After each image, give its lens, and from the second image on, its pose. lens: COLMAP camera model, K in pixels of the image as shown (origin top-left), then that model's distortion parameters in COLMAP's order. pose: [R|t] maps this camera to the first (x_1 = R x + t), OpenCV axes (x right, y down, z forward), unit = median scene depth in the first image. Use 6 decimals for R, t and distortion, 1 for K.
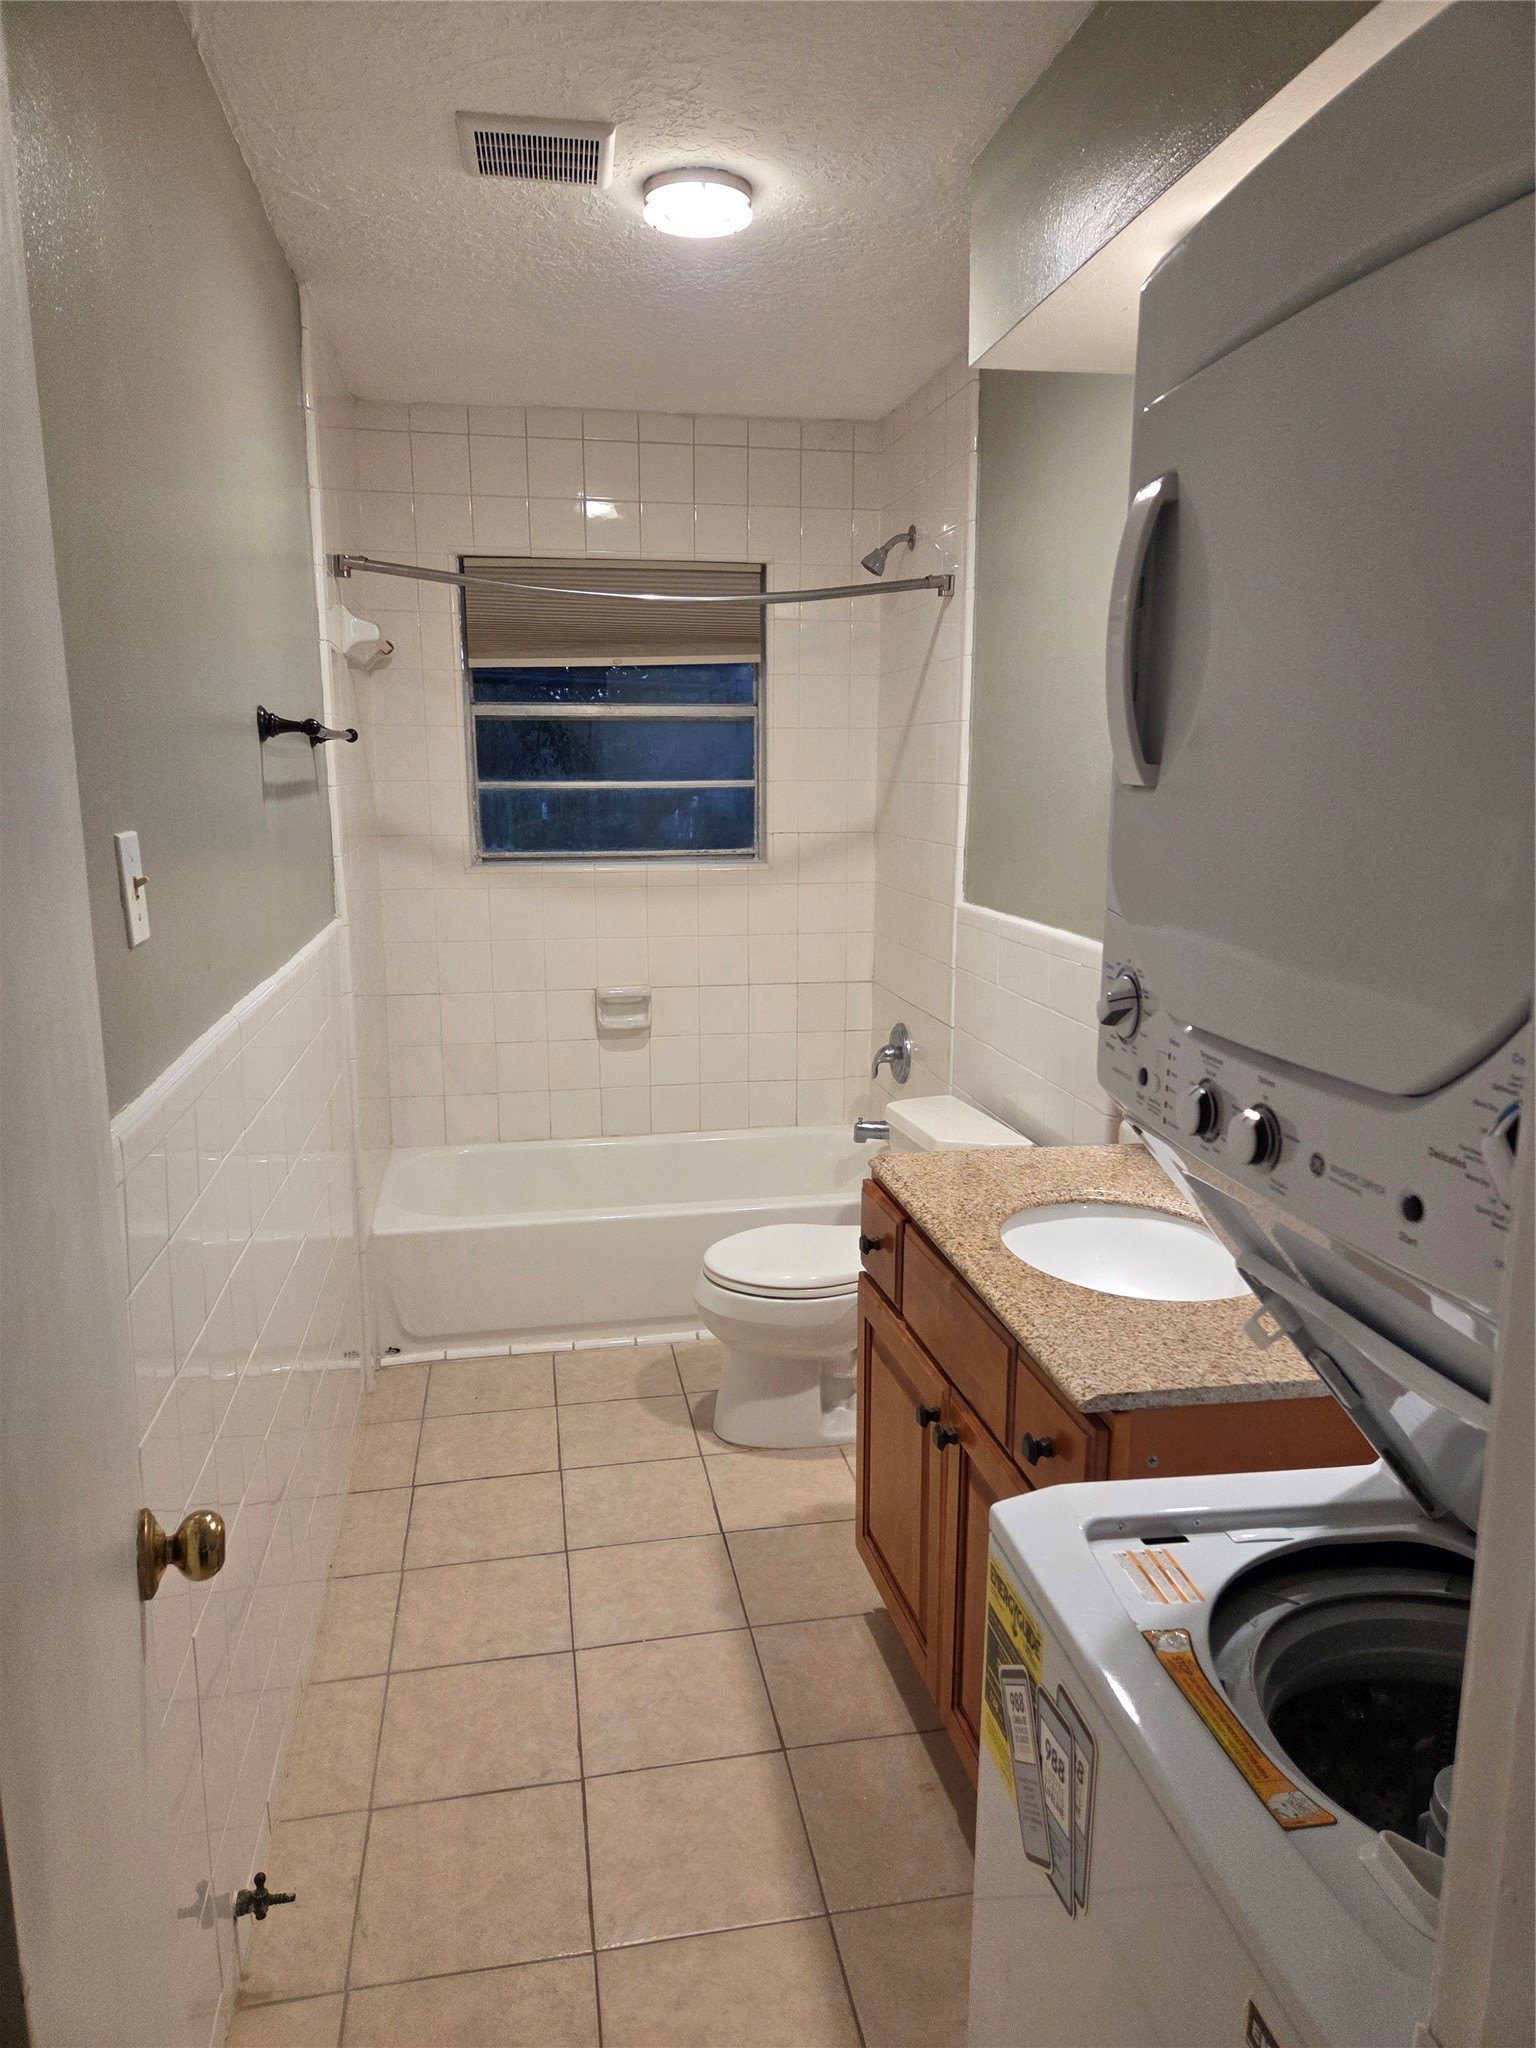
lens RADIAL K [[1400.9, 0, 774.8], [0, 1400.9, 1025.7], [0, 0, 1]] dist [0.061477, -0.048824]
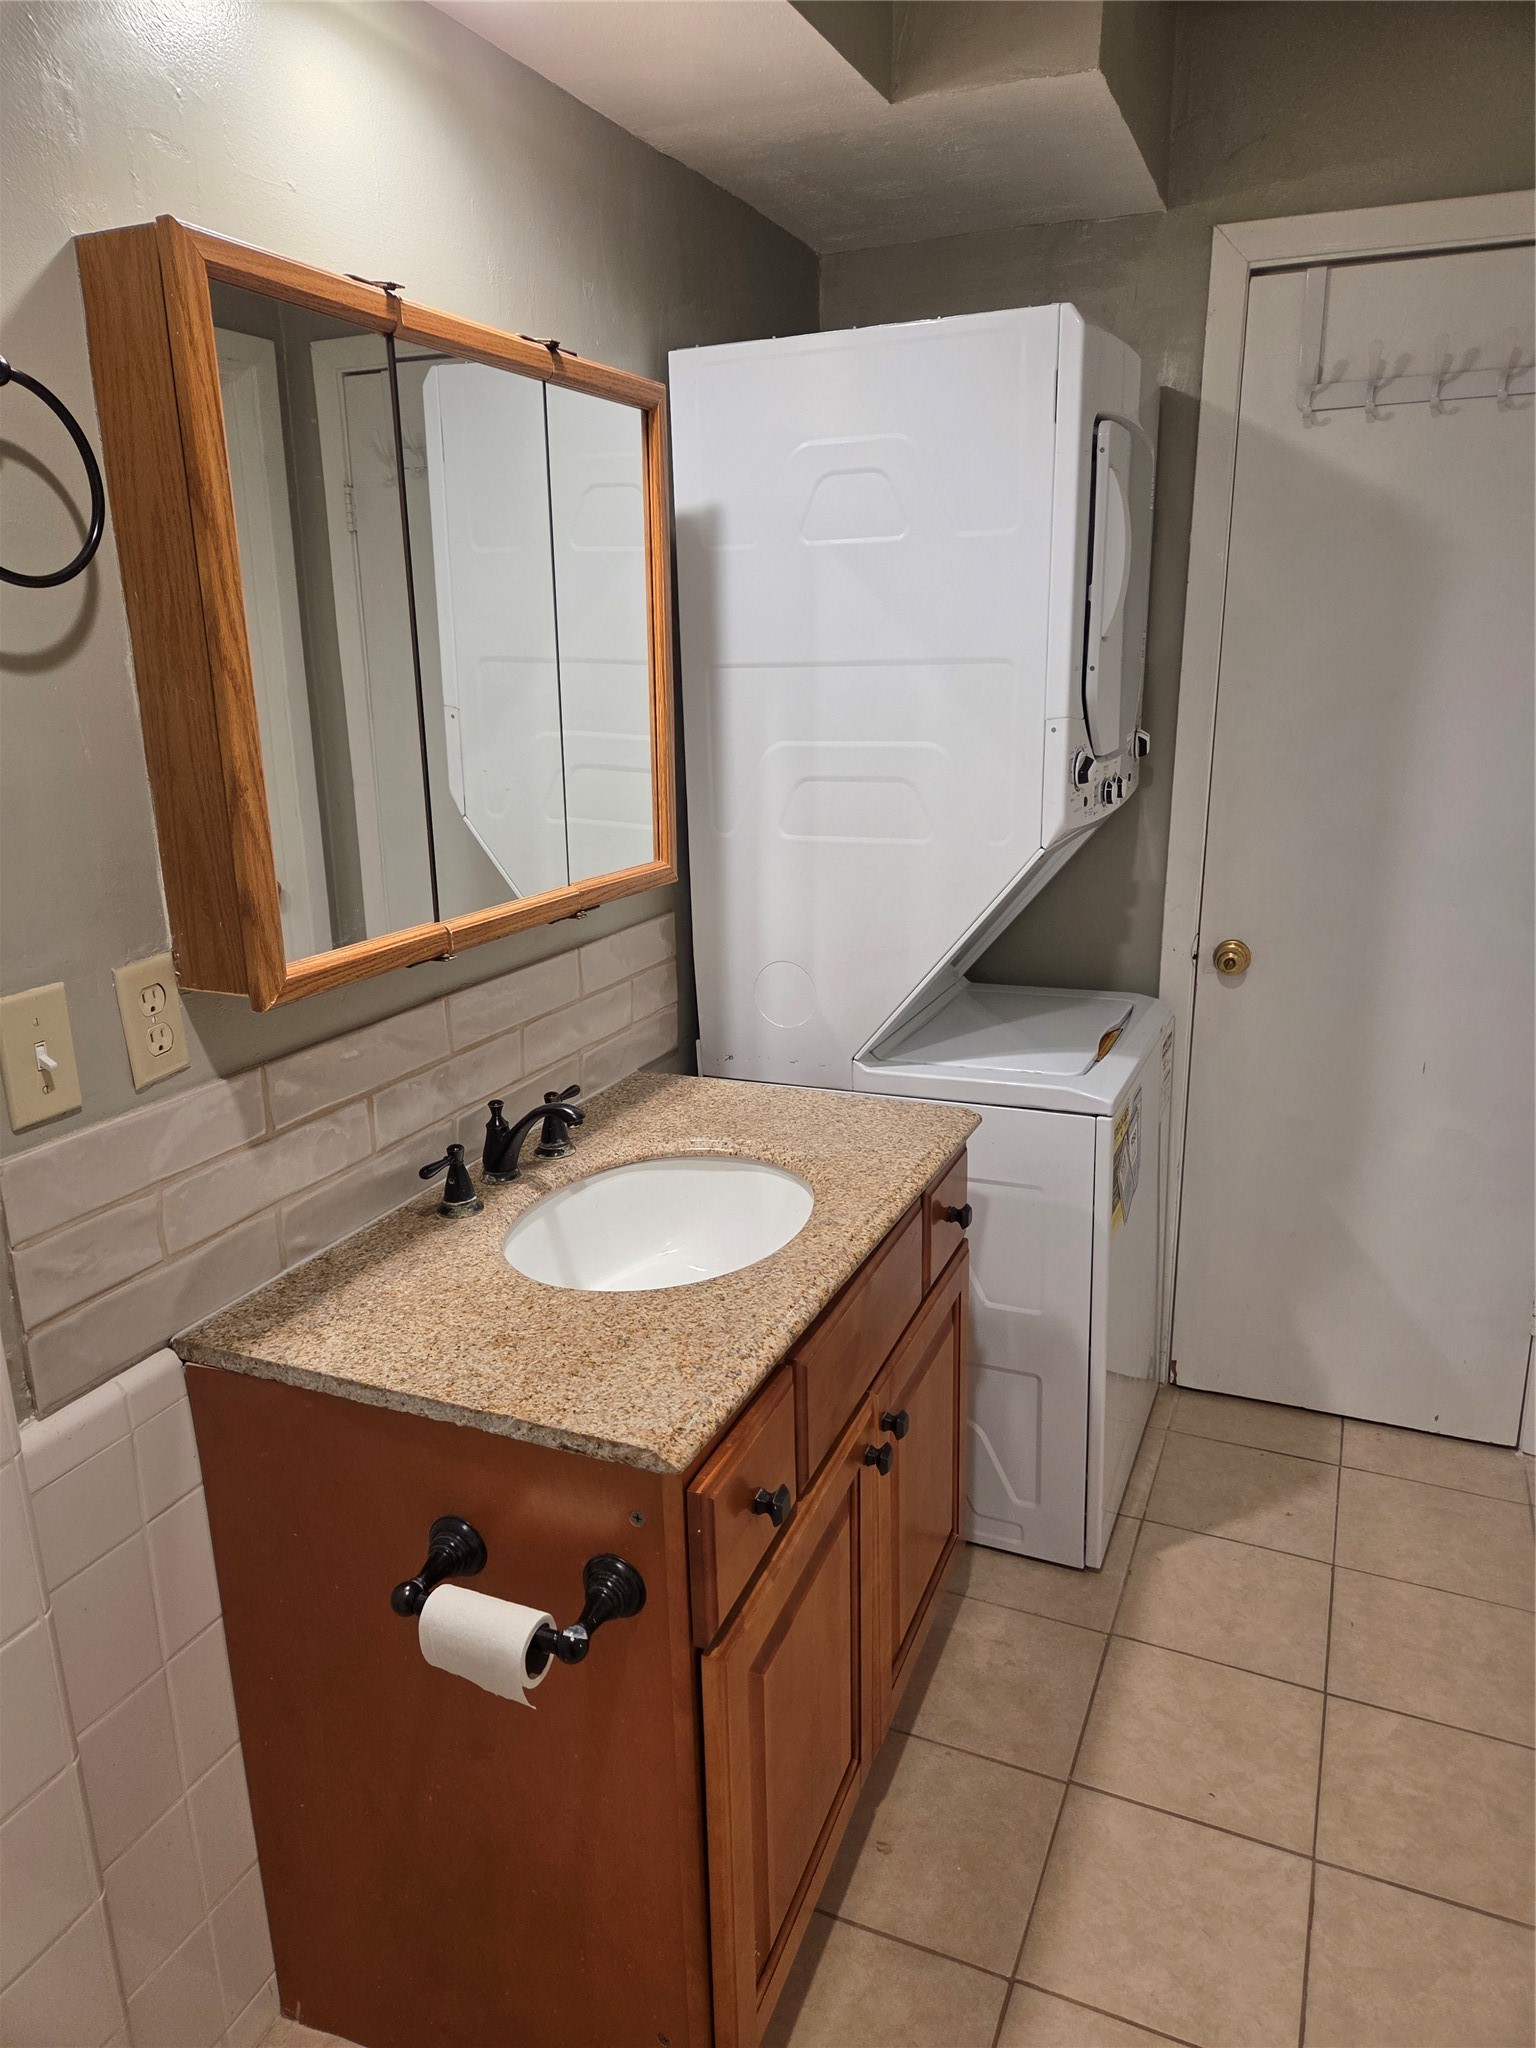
lens RADIAL K [[1400.9, 0, 760.5], [0, 1400.9, 1029.9], [0, 0, 1]] dist [0.061477, -0.048824]
pose [[-0.829304, -0.136105, 0.541968, -0.242656], [0.117725, 0.905561, 0.407554, -0.285348], [-0.546256, 0.401790, -0.734963, 1.557338]]
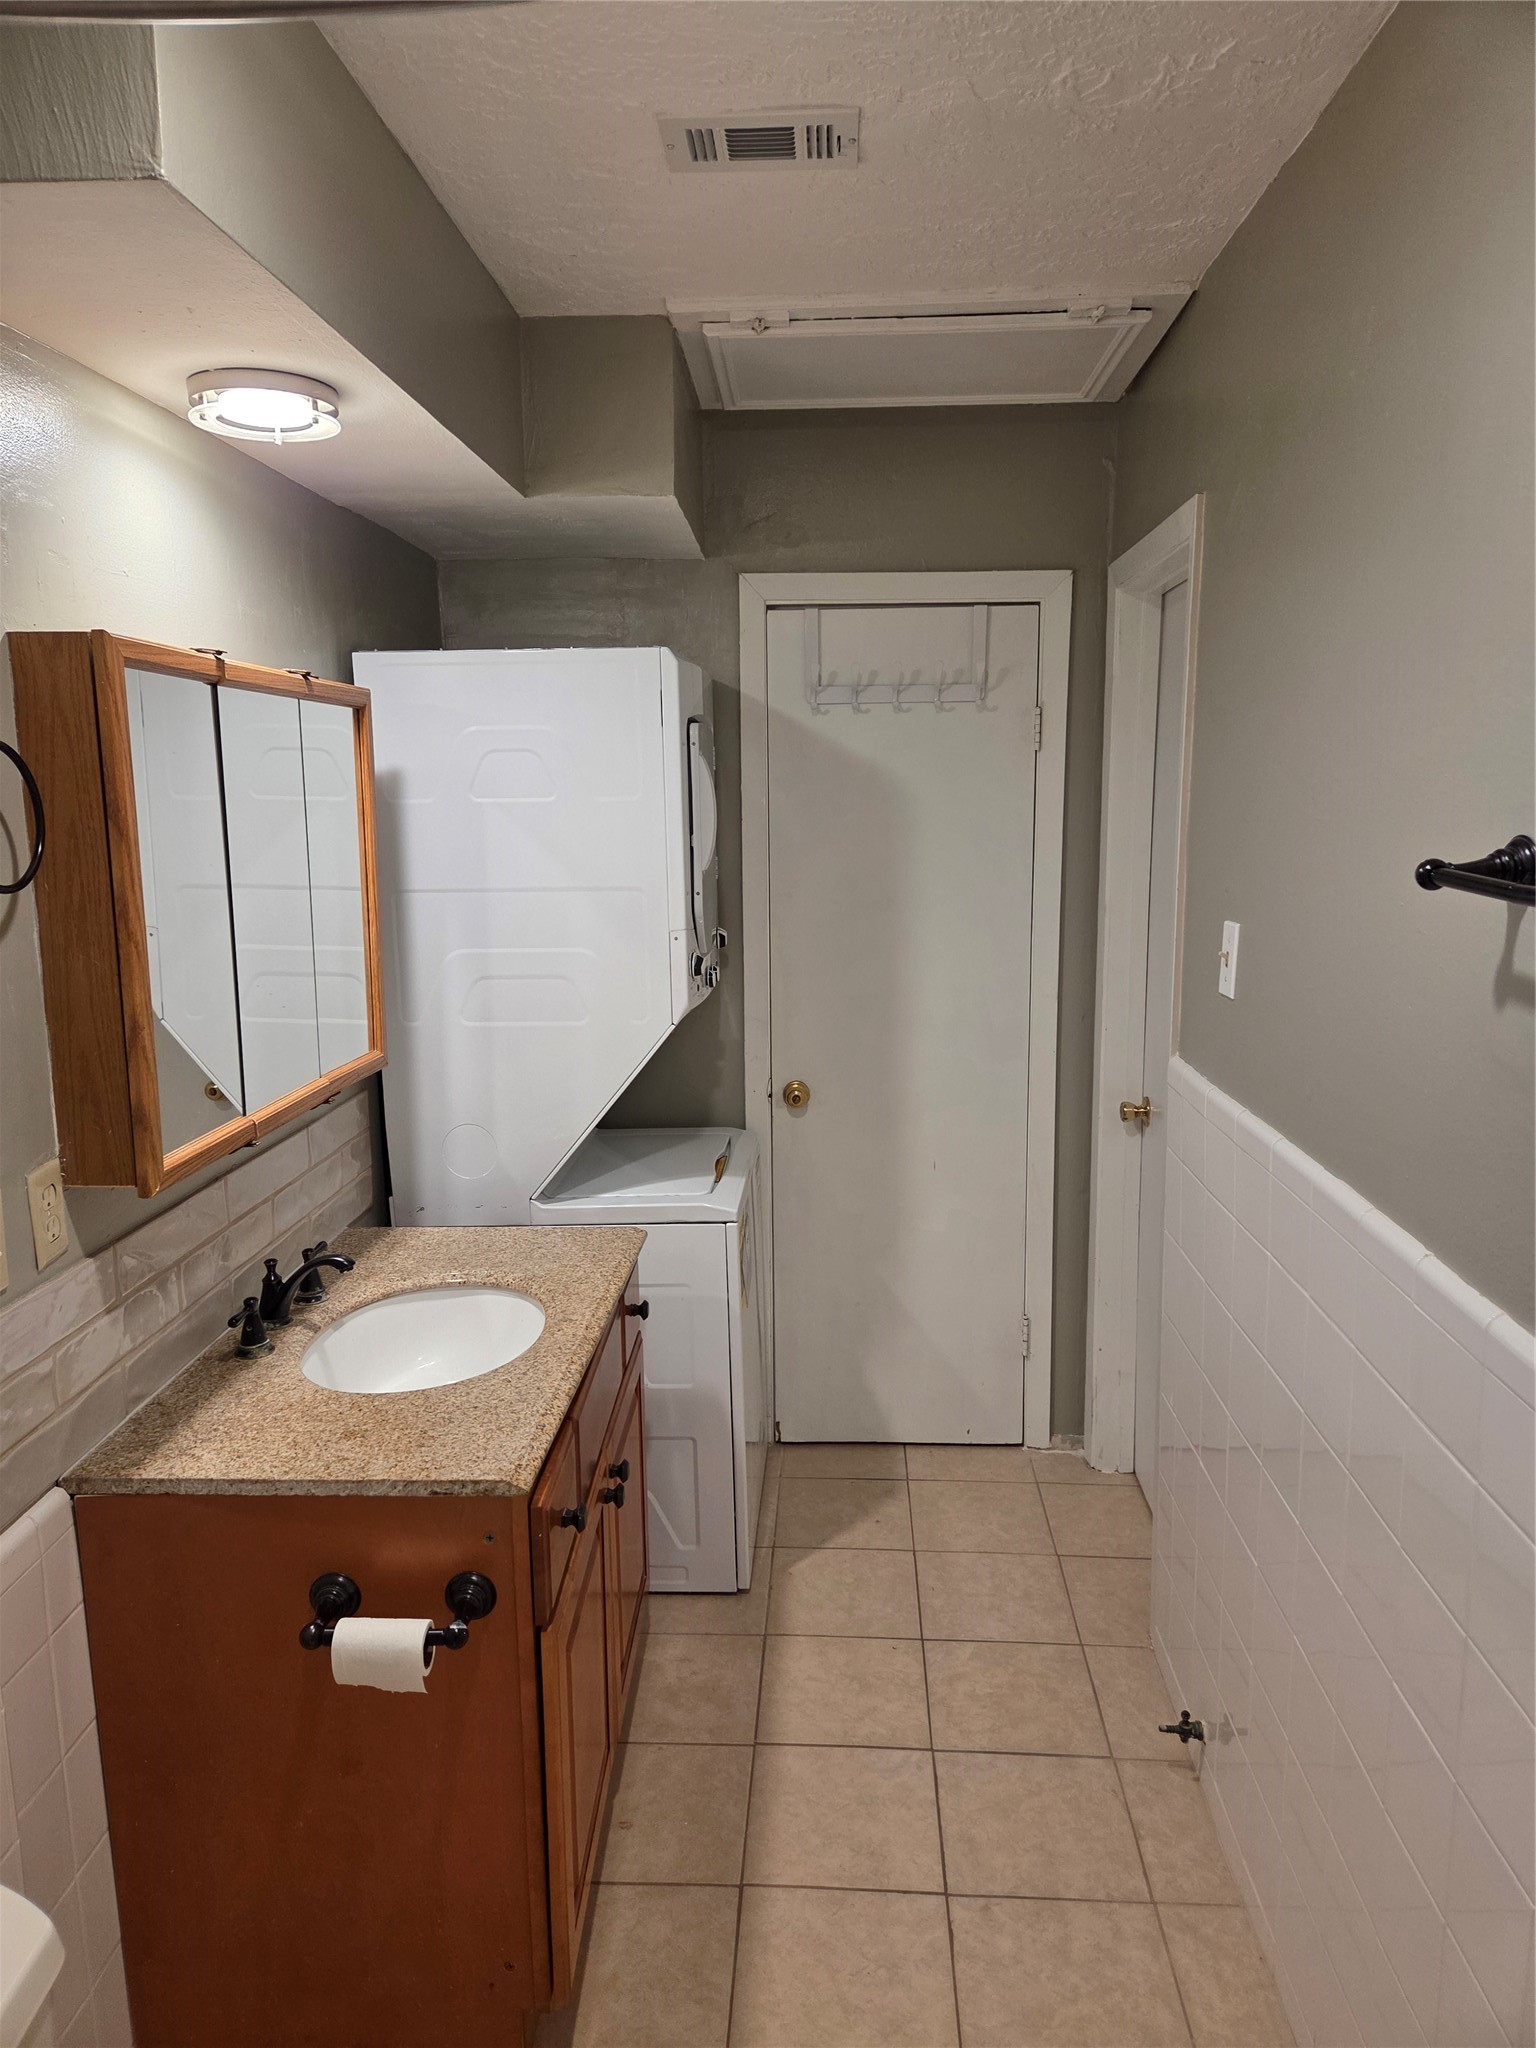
lens RADIAL K [[1400.9, 0, 777.0], [0, 1400.9, 1016.2], [0, 0, 1]] dist [0.061477, -0.048824]
pose [[-0.973985, -0.025523, 0.225171, -0.244964], [0.052538, 0.941132, 0.333932, -0.418085], [-0.220438, 0.337075, -0.915307, 1.854835]]
